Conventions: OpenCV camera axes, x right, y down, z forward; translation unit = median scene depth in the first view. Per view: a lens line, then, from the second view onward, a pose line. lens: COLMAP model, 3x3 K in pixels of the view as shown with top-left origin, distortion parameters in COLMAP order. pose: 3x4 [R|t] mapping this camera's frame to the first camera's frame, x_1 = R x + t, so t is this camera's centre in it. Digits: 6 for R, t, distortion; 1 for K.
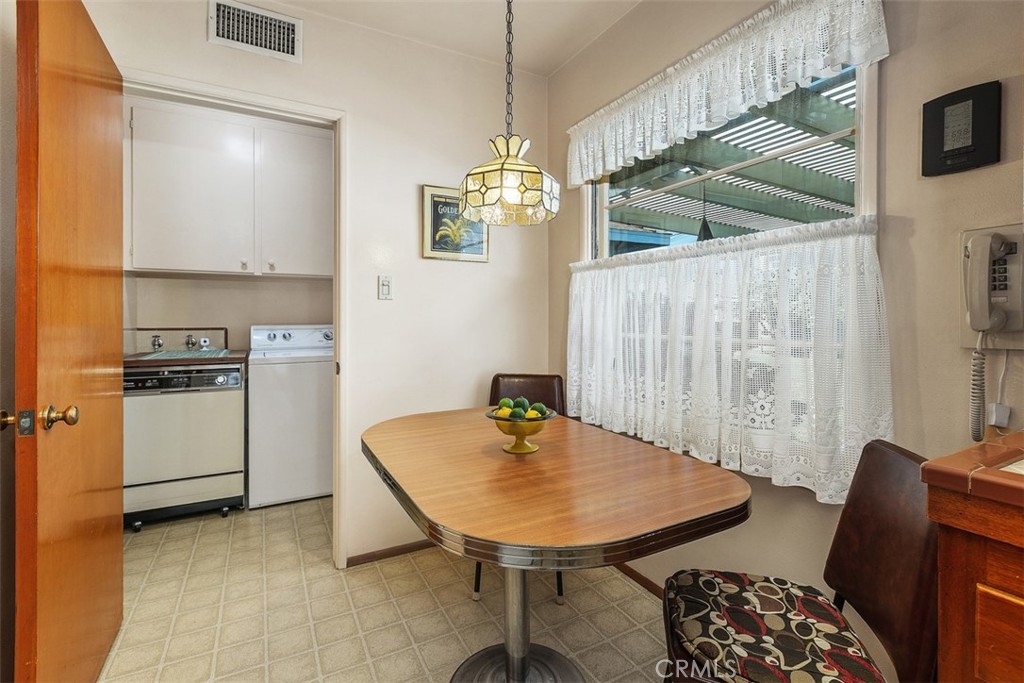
lens RADIAL K [[459.8, 0, 512.0], [0, 459.8, 338.9], [0, 0, 1]] dist [-0.000325, -0.000158]
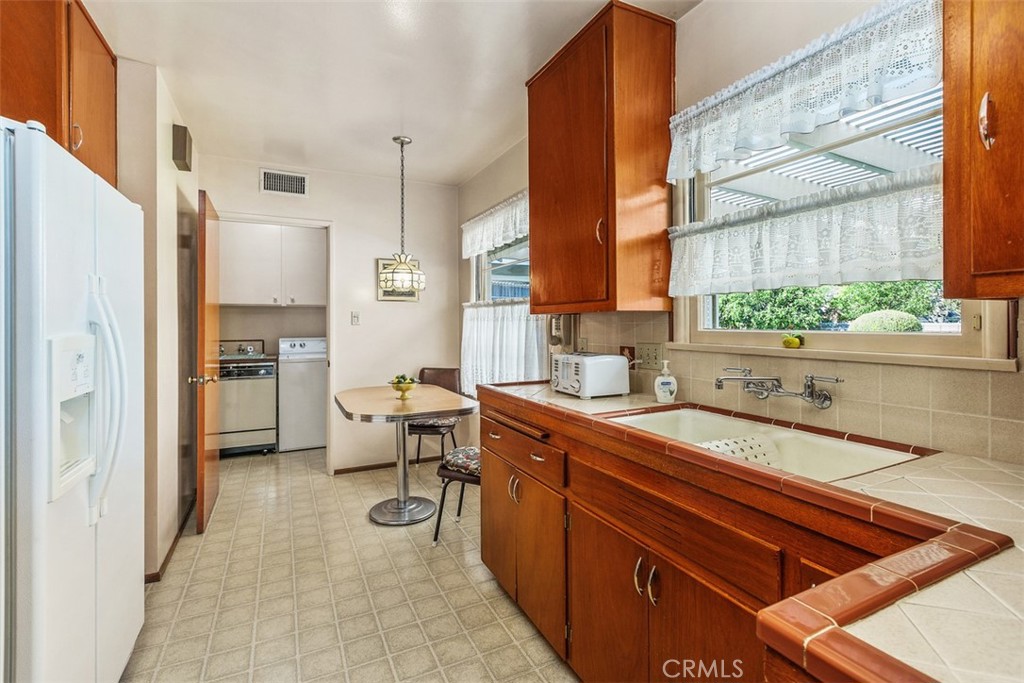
lens RADIAL K [[460.7, 0, 512.0], [0, 460.7, 341.5], [0, 0, 1]] dist [0.000764, 0.000020]
pose [[0.999323, -0.003939, -0.036591, 0.349311], [0.003736, 0.999977, -0.005616, -0.008455], [0.036613, 0.005475, 0.999315, -0.671659]]
